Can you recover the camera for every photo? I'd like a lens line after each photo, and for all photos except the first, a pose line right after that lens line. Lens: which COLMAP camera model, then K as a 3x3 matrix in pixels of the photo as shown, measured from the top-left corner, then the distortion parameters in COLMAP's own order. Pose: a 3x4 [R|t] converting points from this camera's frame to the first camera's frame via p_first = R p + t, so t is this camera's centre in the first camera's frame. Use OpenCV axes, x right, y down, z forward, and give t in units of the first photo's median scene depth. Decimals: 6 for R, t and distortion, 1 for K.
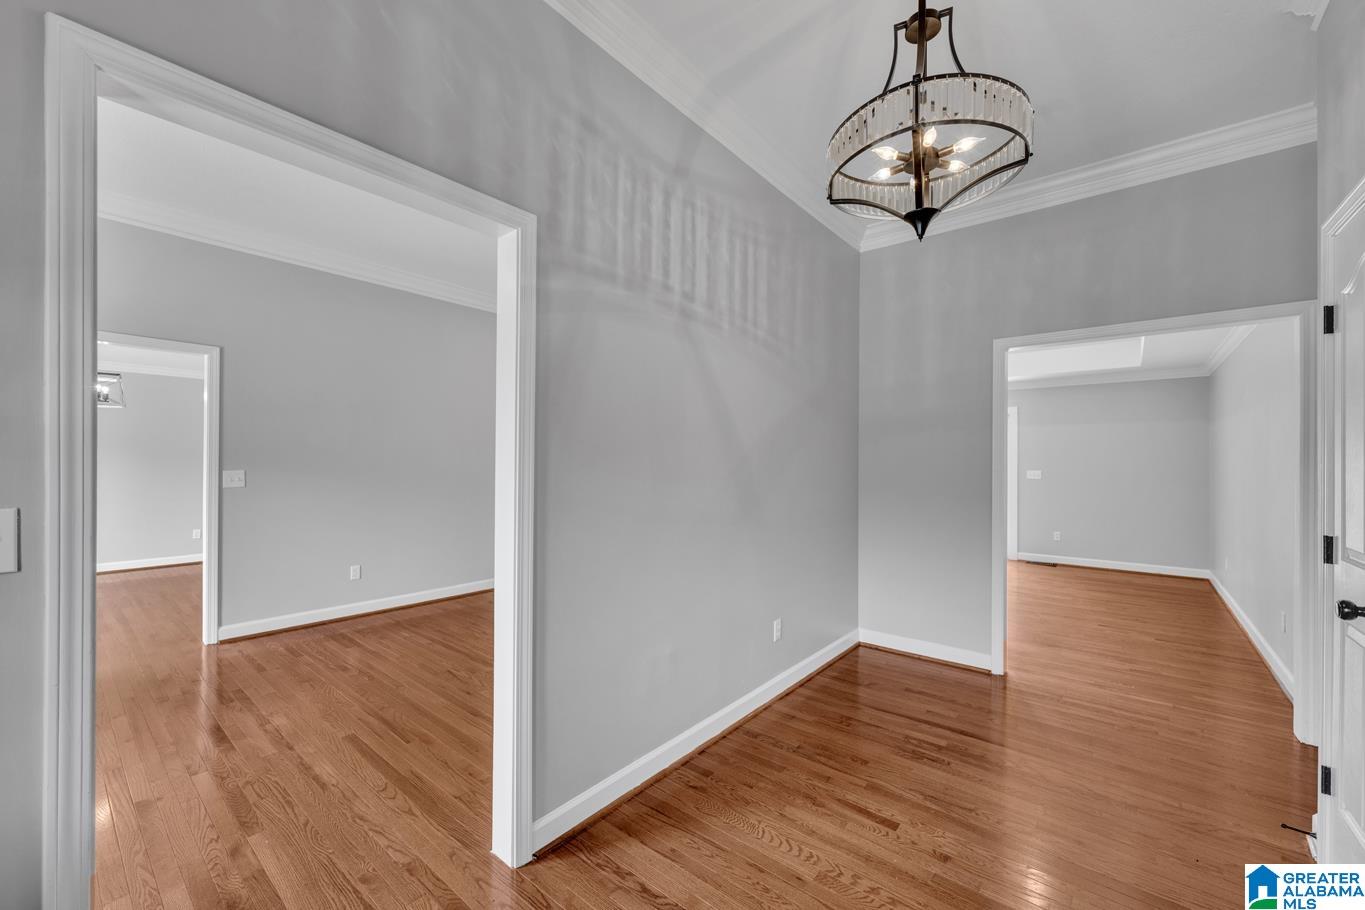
lens RADIAL K [[540.9, 0, 687.9], [0, 540.9, 460.4], [0, 0, 1]] dist [0.001962, 0.000071]
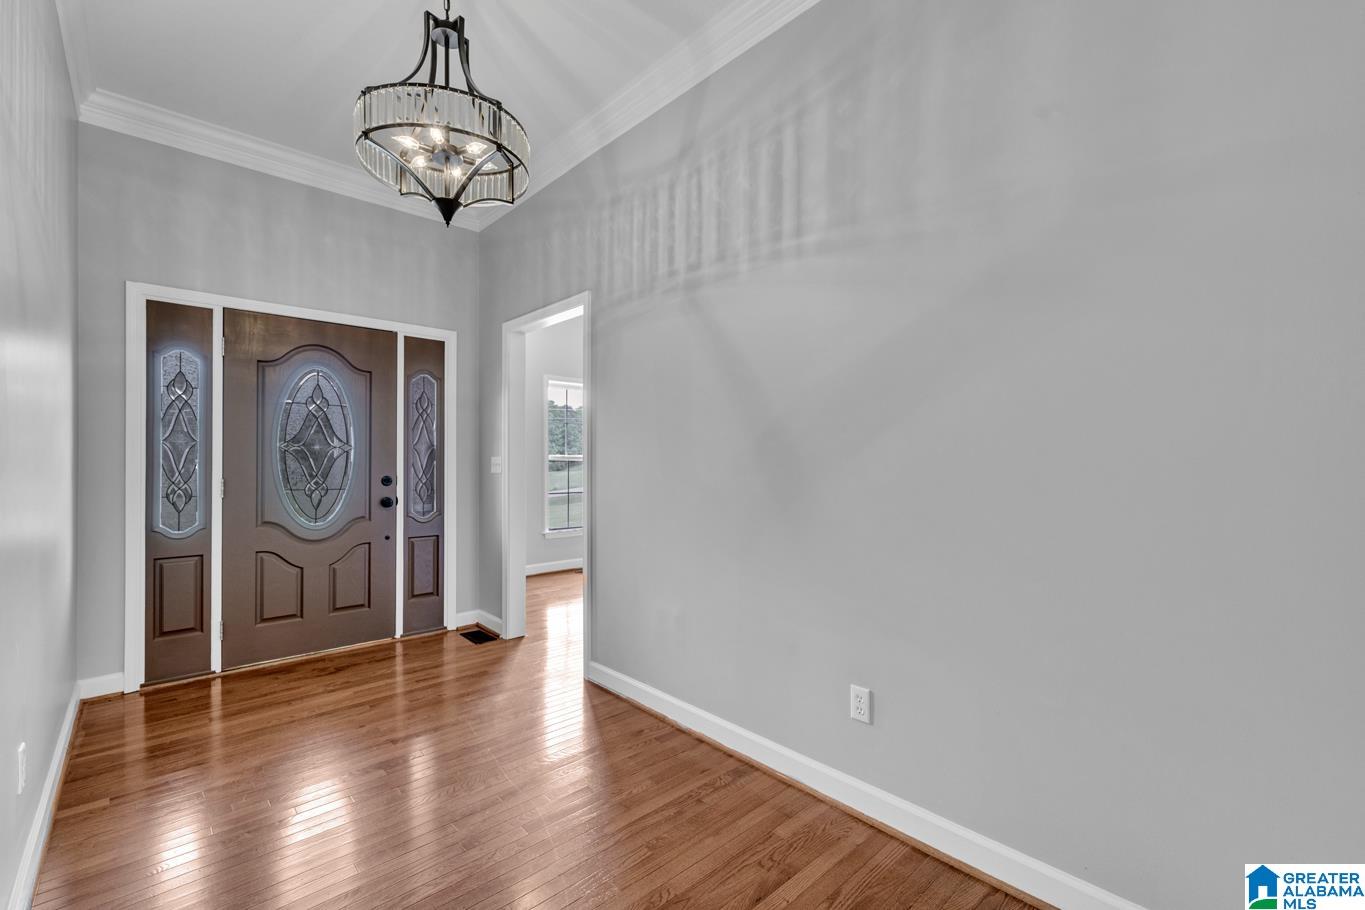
lens RADIAL K [[580.5, 0, 677.8], [0, 580.5, 460.2], [0, 0, 1]] dist [-0.001189, 0.000245]
pose [[-0.148216, -0.007096, -0.988930, 1.073387], [0.000677, 0.999973, -0.007276, 0.059055], [0.988955, -0.001748, -0.148207, 1.152800]]
